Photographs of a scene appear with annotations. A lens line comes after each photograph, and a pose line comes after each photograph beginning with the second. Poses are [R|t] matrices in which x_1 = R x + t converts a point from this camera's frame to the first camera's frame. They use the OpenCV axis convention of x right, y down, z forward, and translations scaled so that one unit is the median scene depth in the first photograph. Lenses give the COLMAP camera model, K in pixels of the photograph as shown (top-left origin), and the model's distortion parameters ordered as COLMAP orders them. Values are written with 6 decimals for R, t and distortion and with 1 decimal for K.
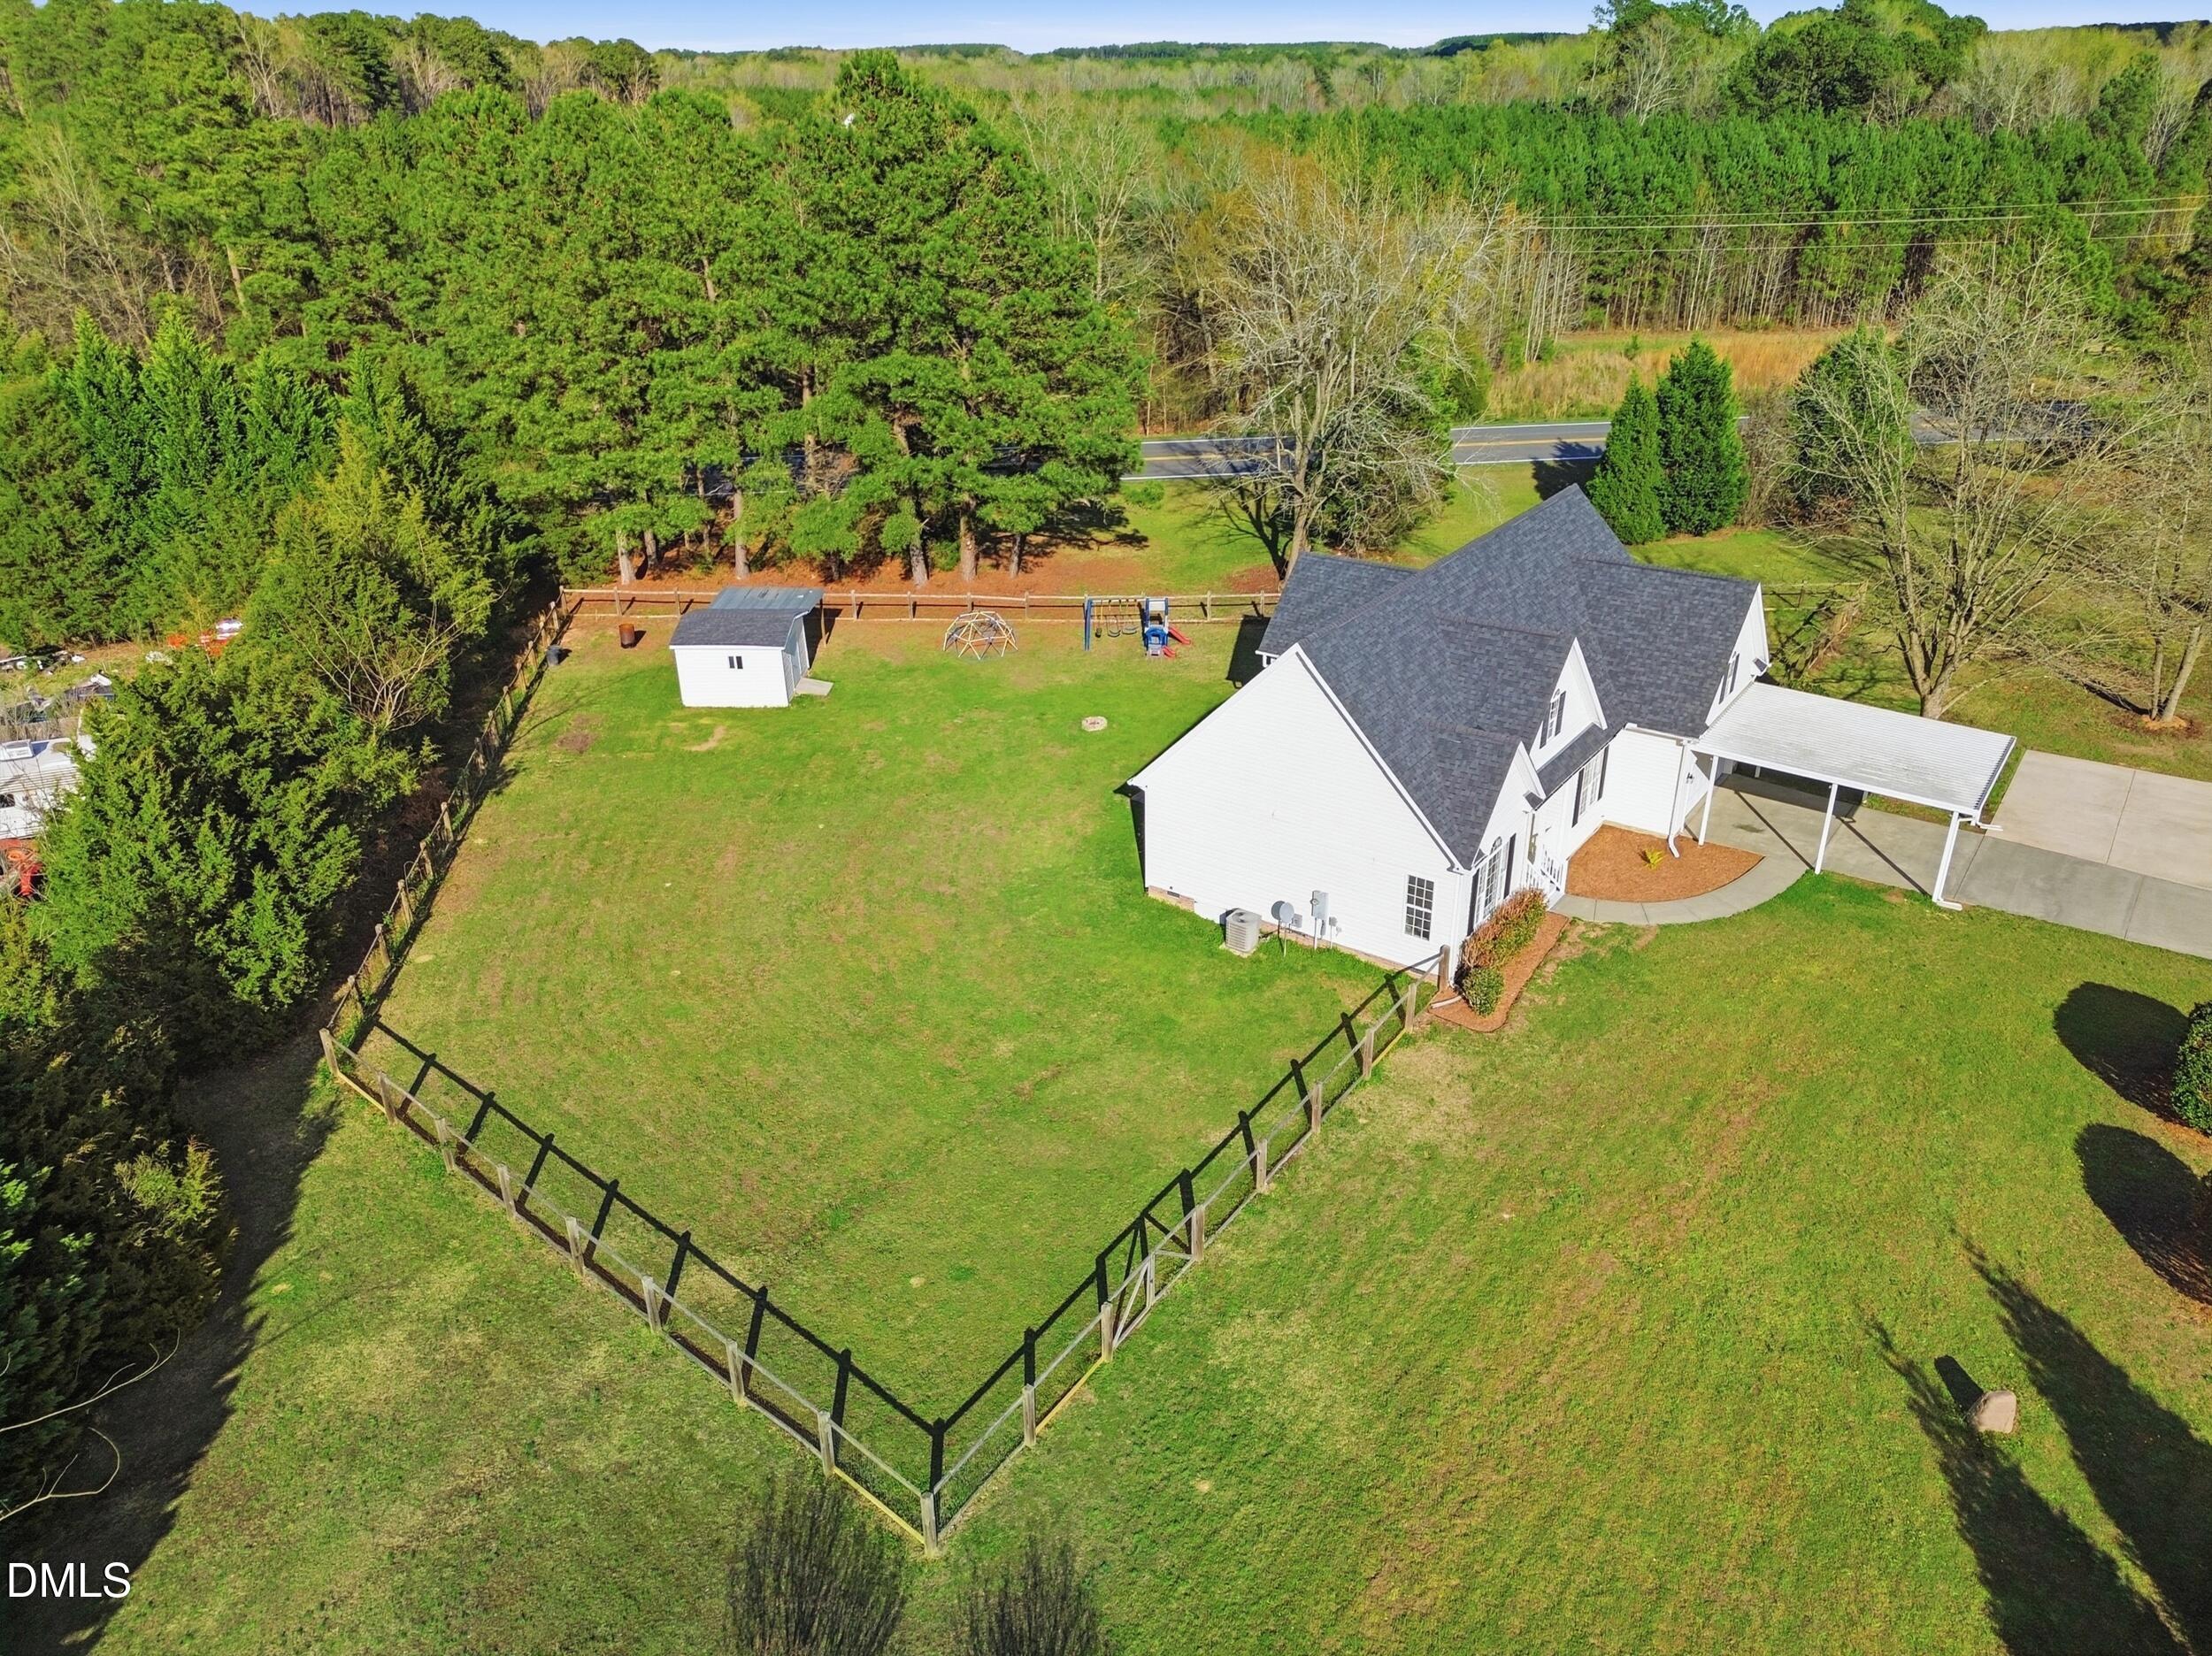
lens RADIAL K [[1543.7, 0, 1093.6], [0, 1543.7, 850.2], [0, 0, 1]] dist [0.070532, -0.048378]
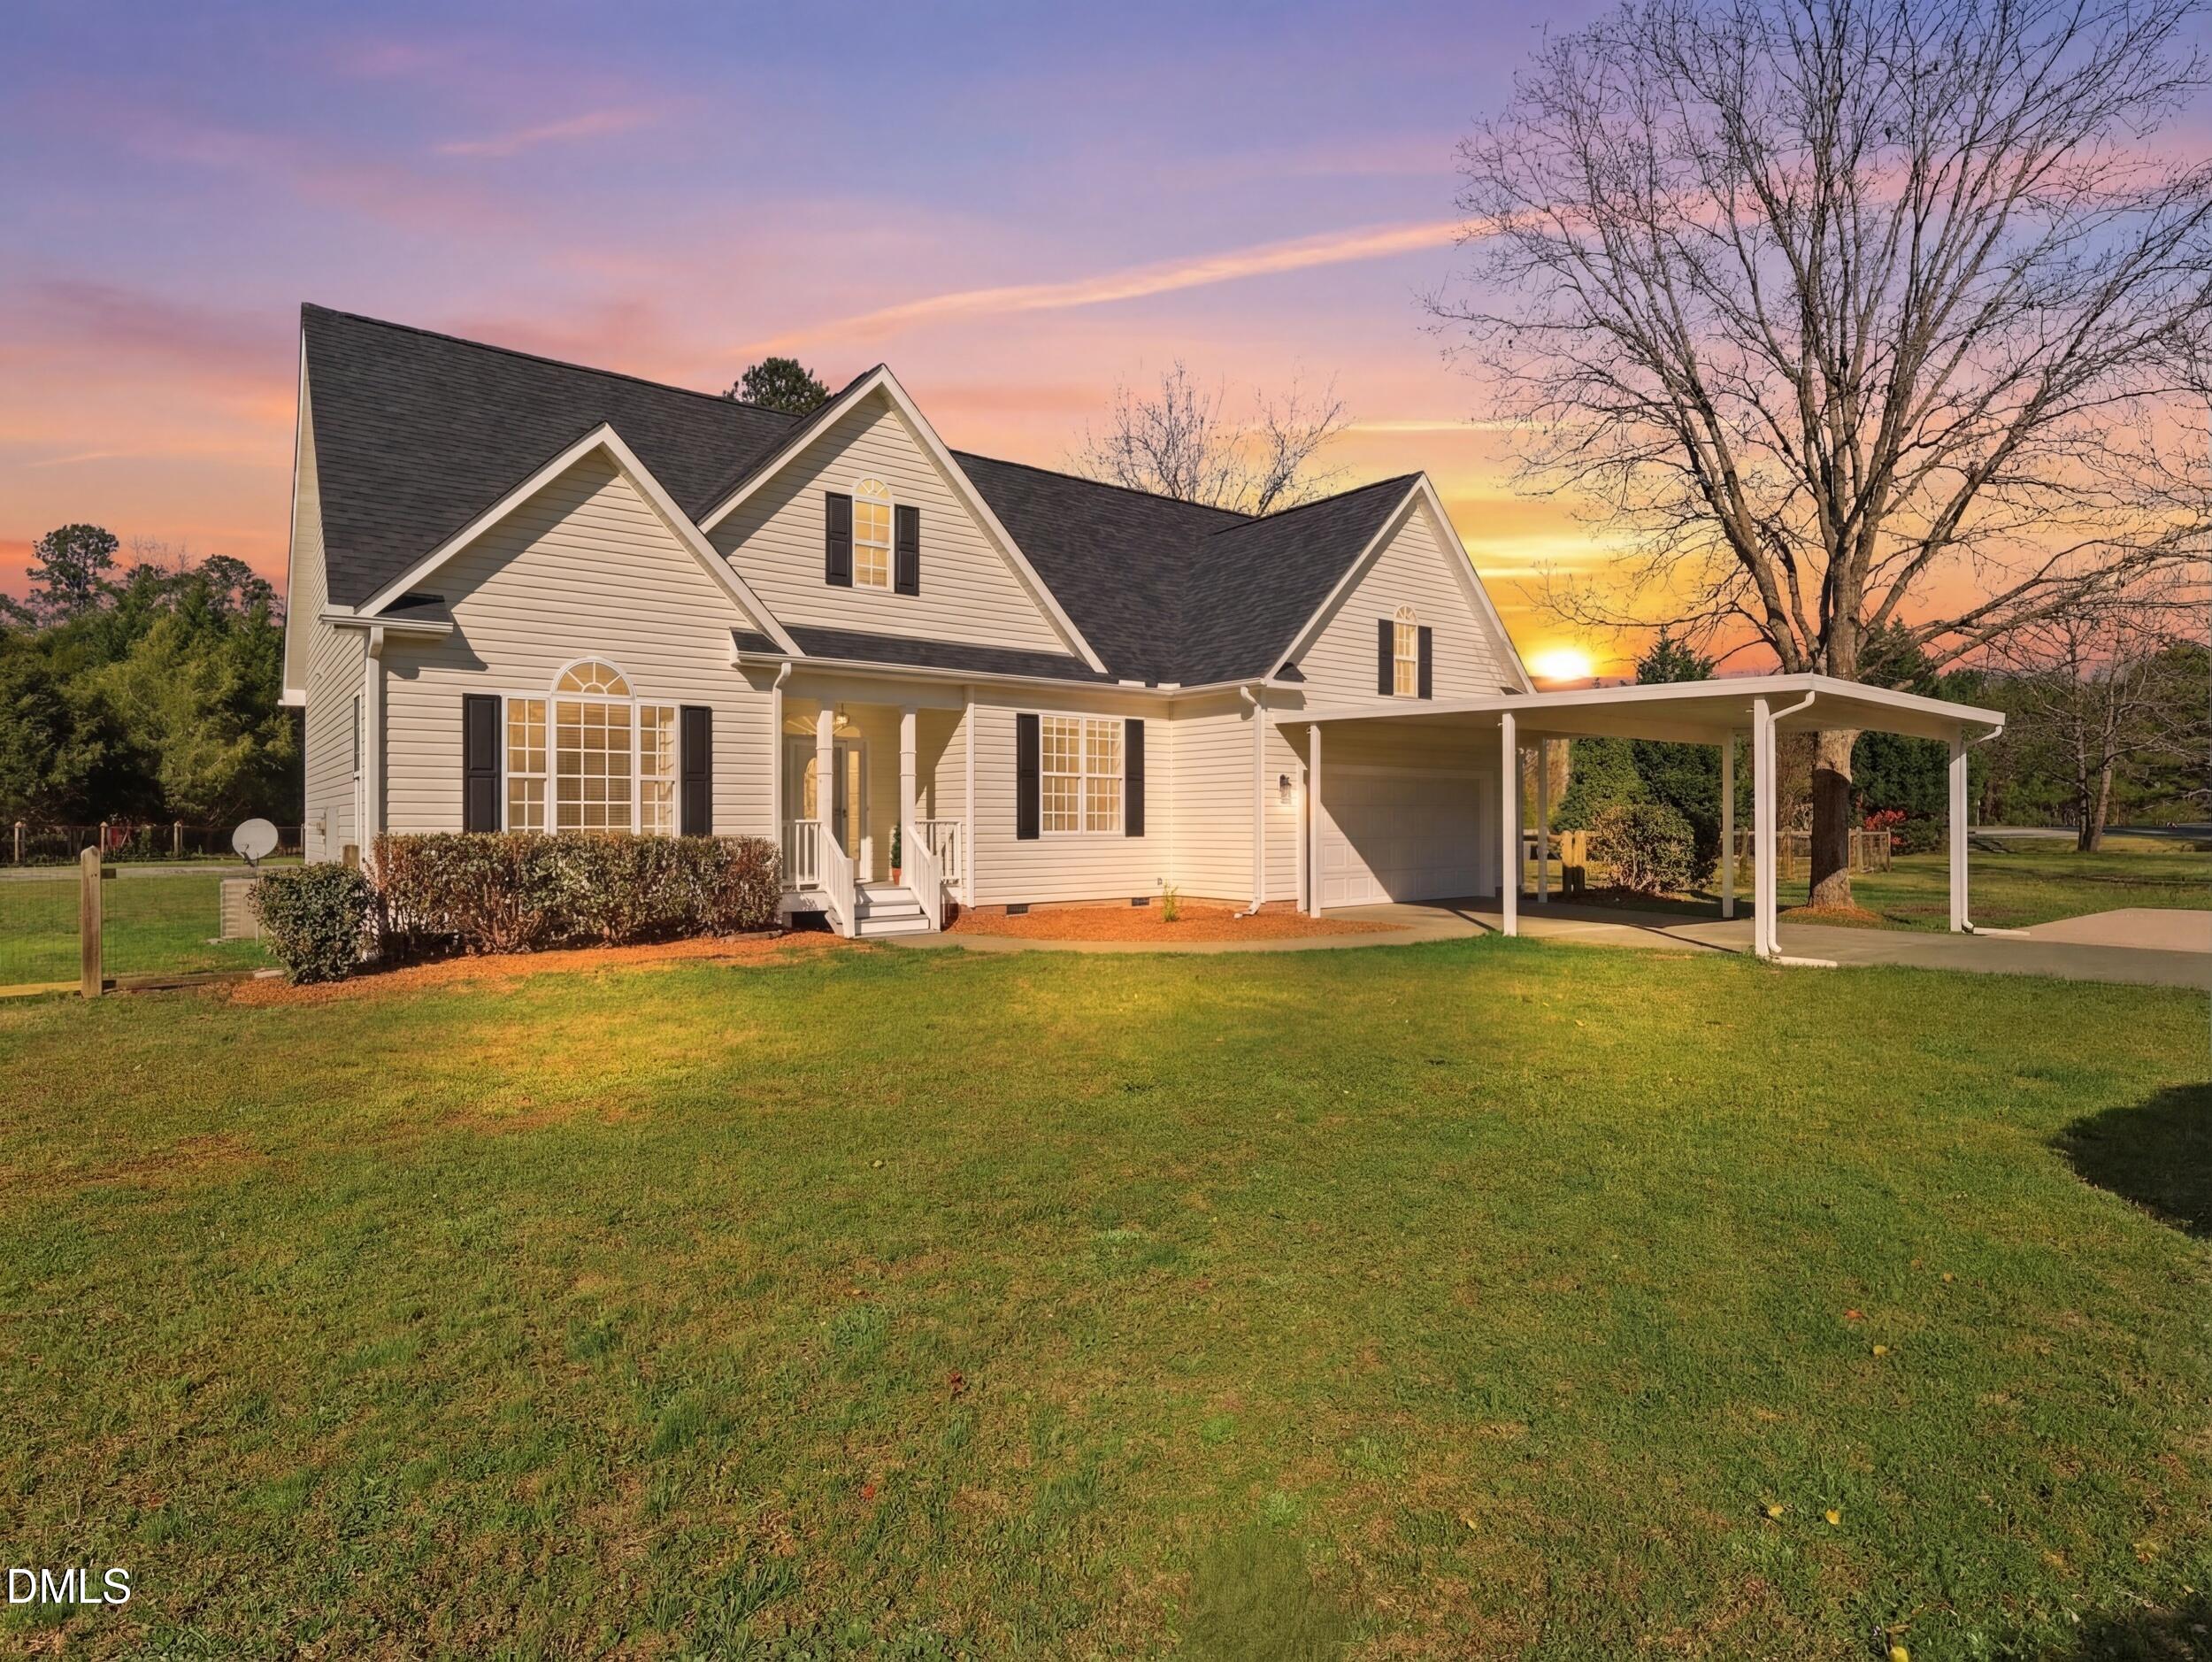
lens RADIAL K [[1158.9, 0, 1096.1], [0, 1158.9, 828.3], [0, 0, 1]] dist [0.002668, 0.001765]
pose [[0.955999, 0.016717, -0.292893, 0.479127], [-0.145131, 0.894599, -0.422646, 0.151439], [0.254957, 0.446557, 0.857662, 0.730670]]
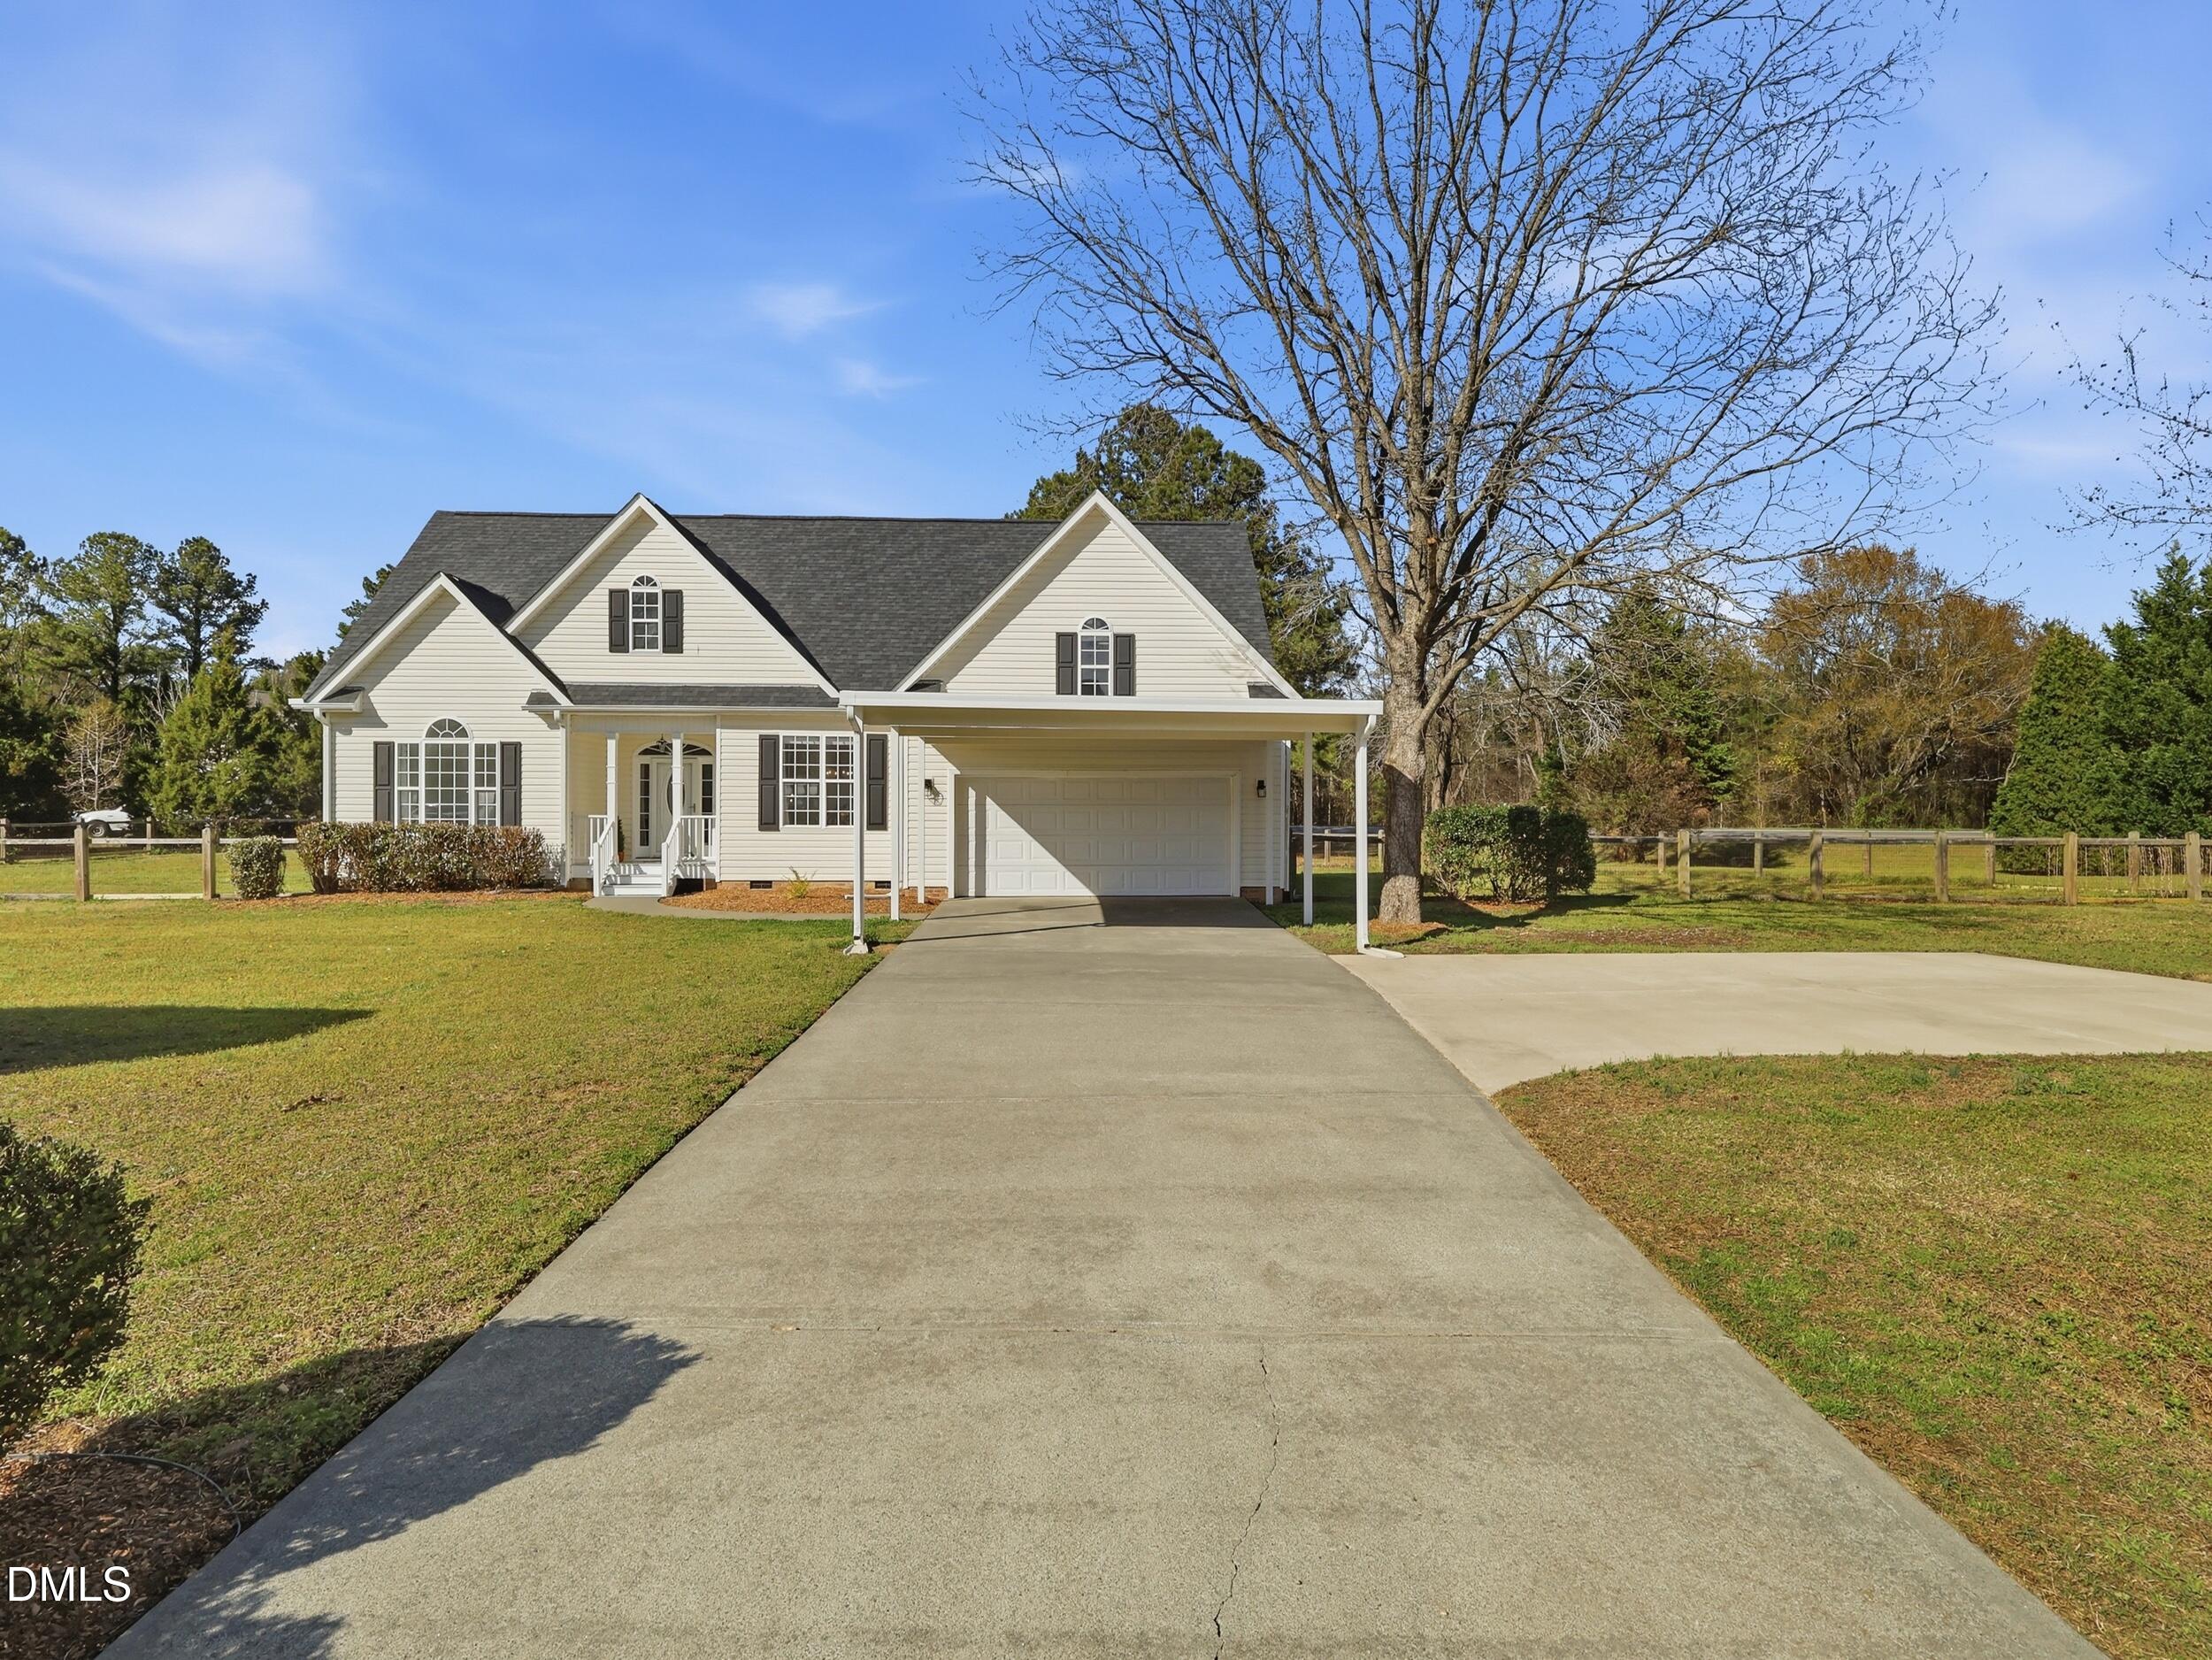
lens RADIAL K [[1158.8, 0, 1105.9], [0, 1158.8, 823.2], [0, 0, 1]] dist [0.002668, 0.001765]
pose [[0.616215, 0.021545, -0.787284, 0.855582], [-0.368014, 0.891659, -0.263647, 0.064485], [0.696308, 0.452195, 0.557382, 0.888655]]
